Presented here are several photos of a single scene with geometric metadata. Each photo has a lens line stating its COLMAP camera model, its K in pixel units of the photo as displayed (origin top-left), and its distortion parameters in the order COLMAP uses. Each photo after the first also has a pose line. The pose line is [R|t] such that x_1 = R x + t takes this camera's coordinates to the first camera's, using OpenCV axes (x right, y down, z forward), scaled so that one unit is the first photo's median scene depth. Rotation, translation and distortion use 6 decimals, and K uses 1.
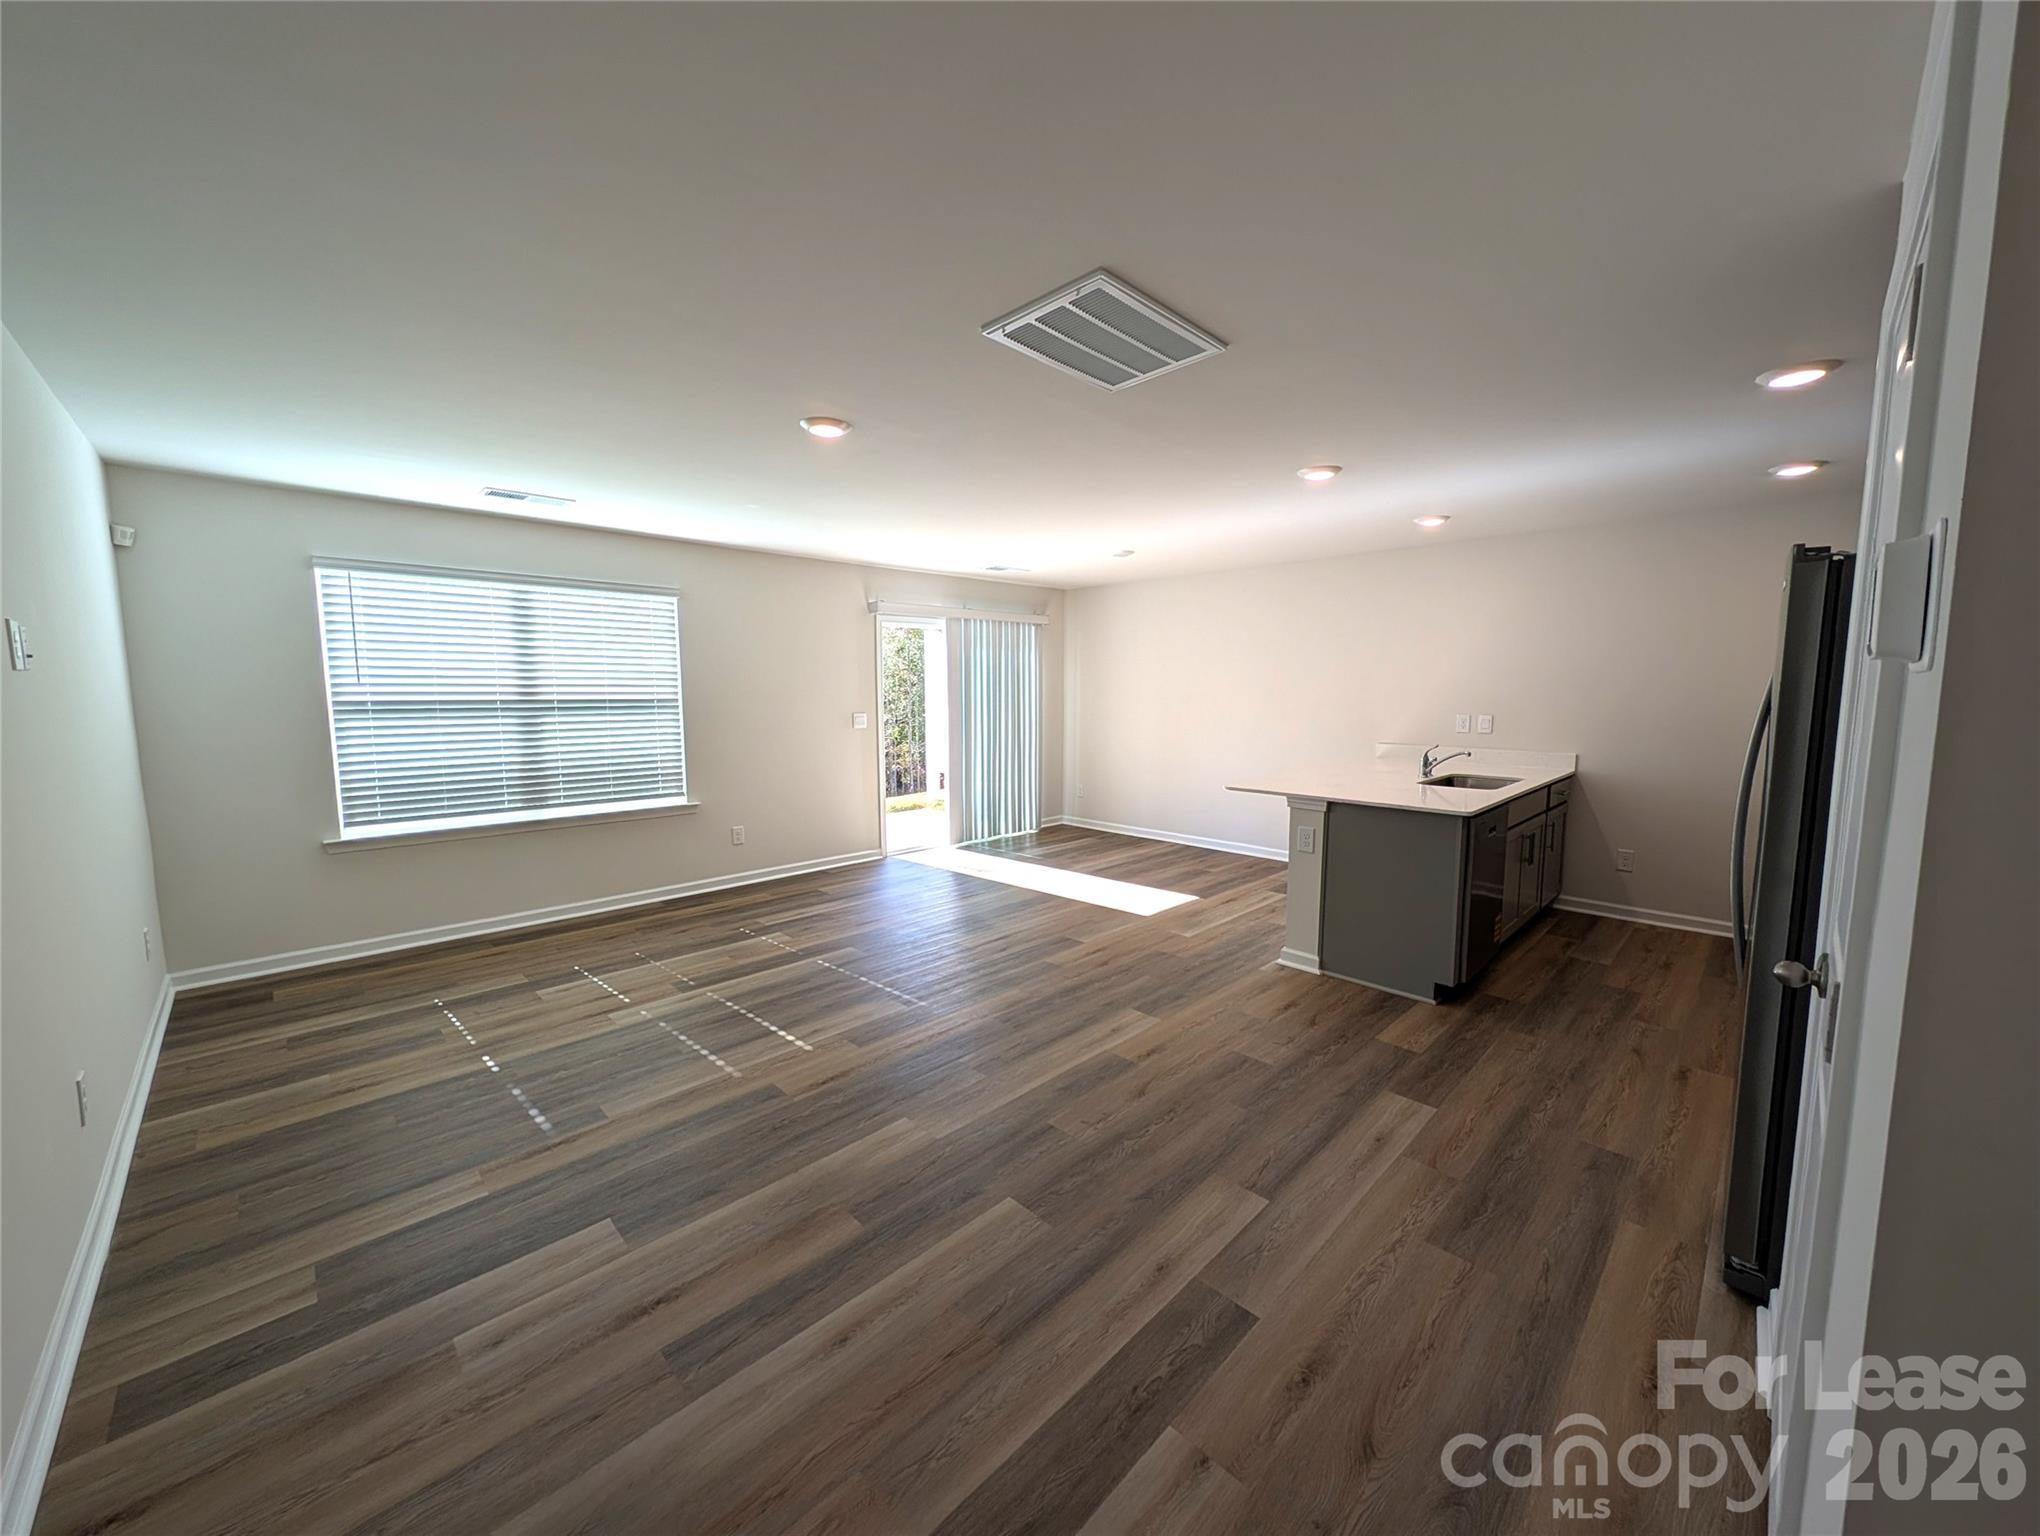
lens RADIAL K [[761.4, 0, 1016.9], [0, 761.4, 761.5], [0, 0, 1]] dist [-0.000454, -0.000589]
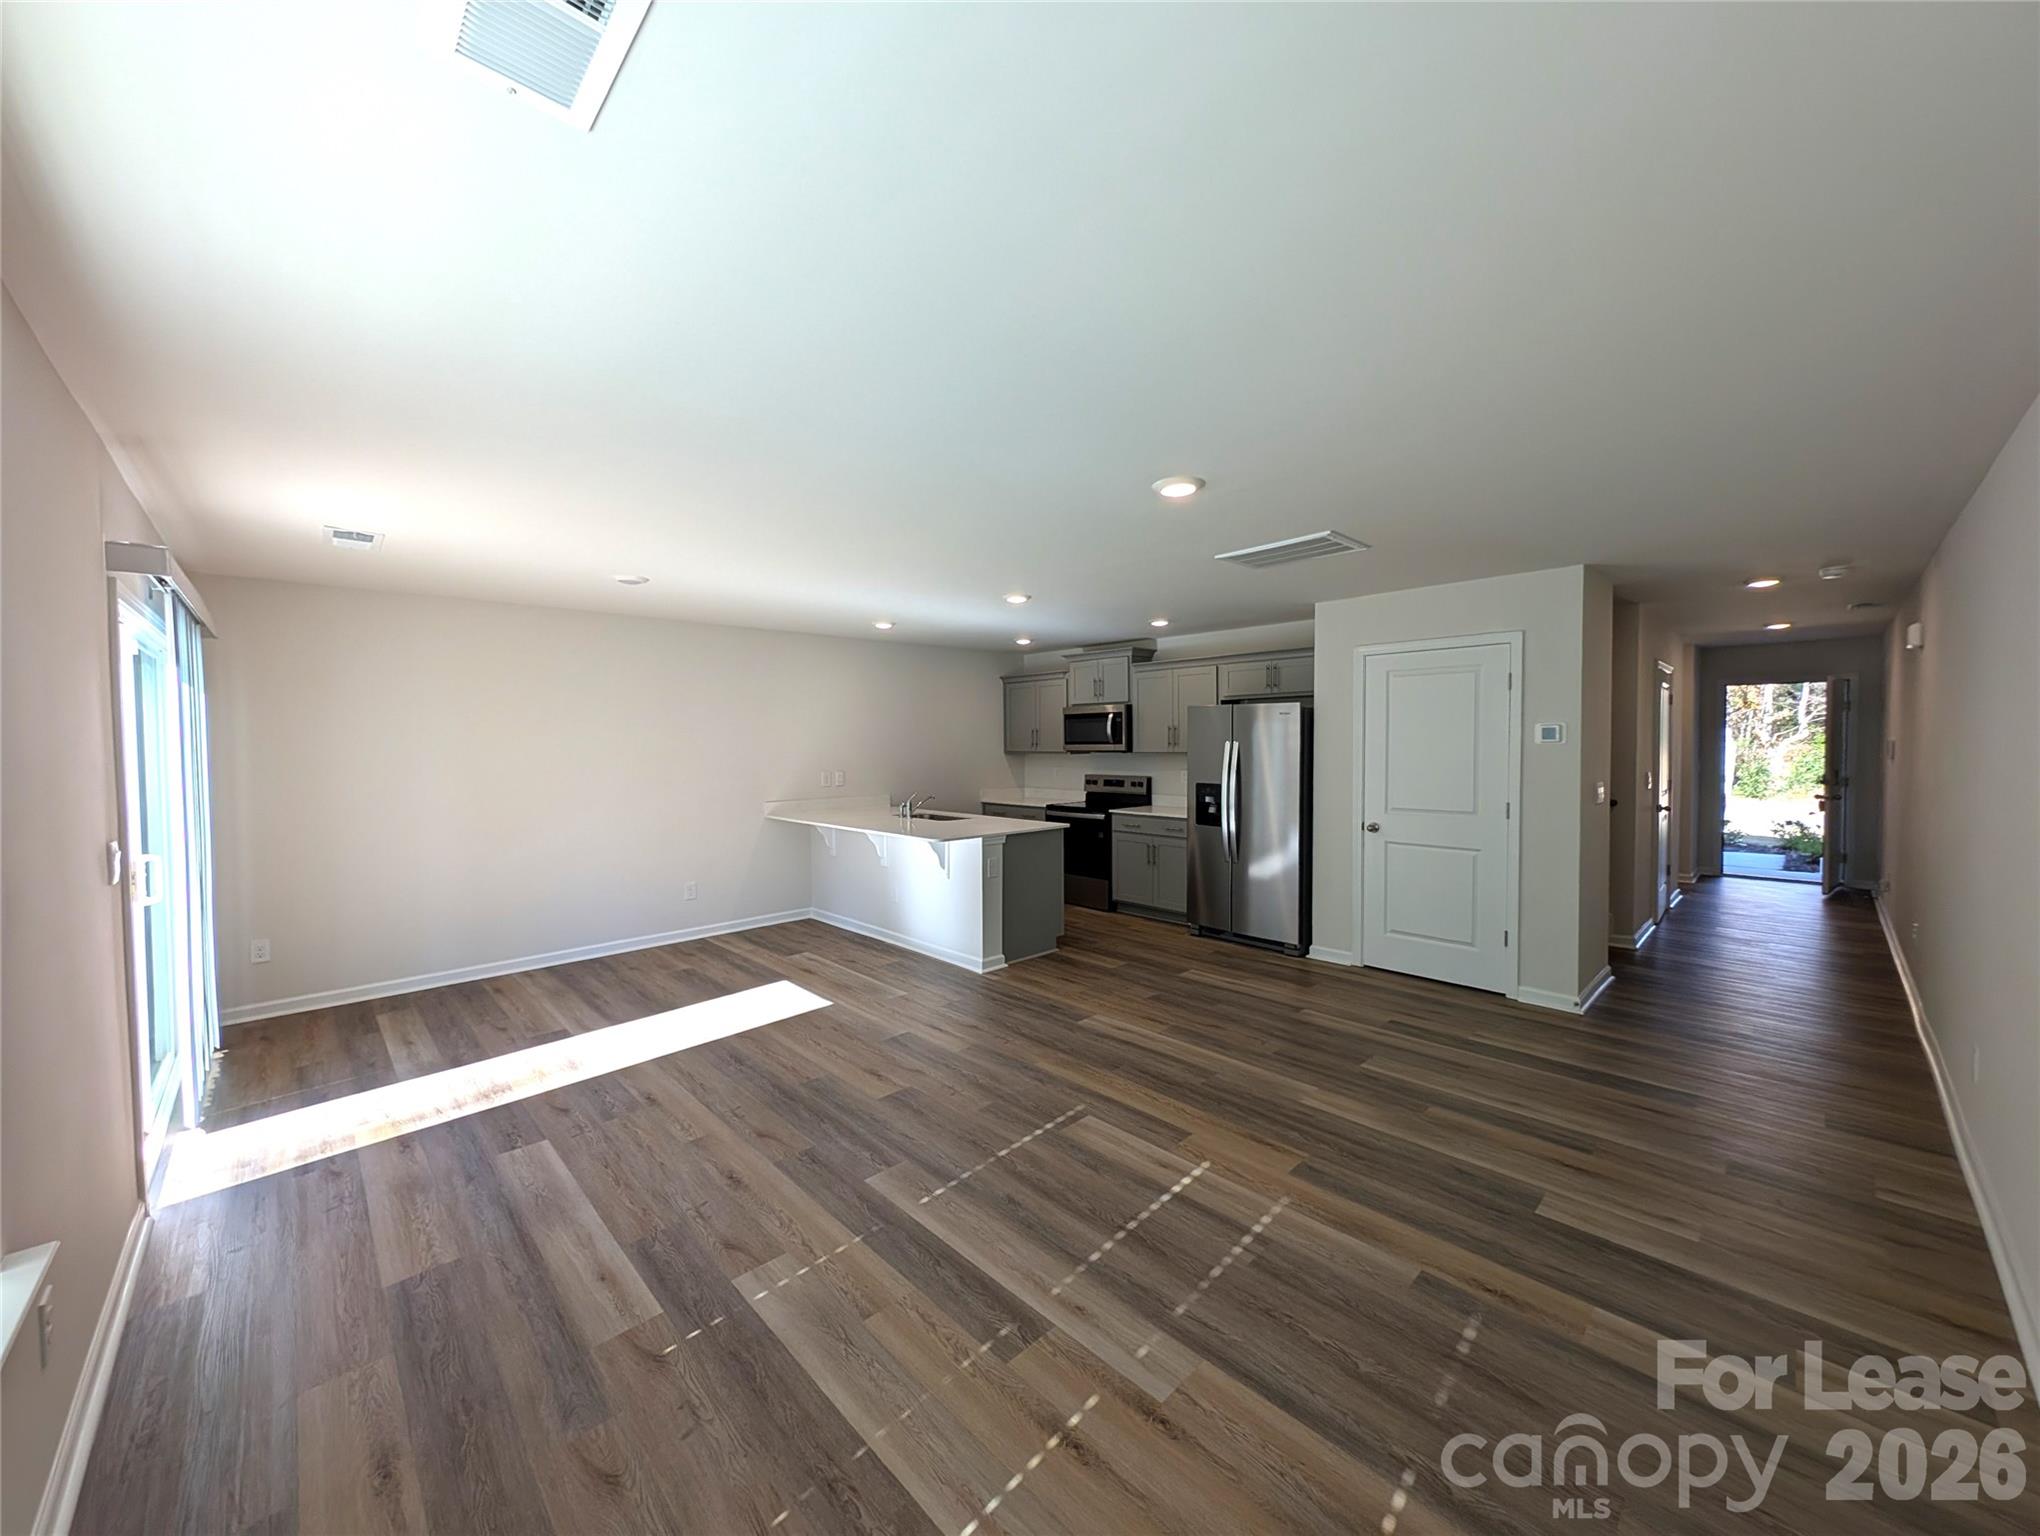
lens RADIAL K [[761.4, 0, 1016.2], [0, 761.4, 762.9], [0, 0, 1]] dist [-0.000454, -0.000589]
pose [[0.024036, -0.036347, 0.999050, -1.063937], [0.111624, 0.993187, 0.033448, -0.133775], [-0.993460, 0.110714, 0.027929, 1.055285]]
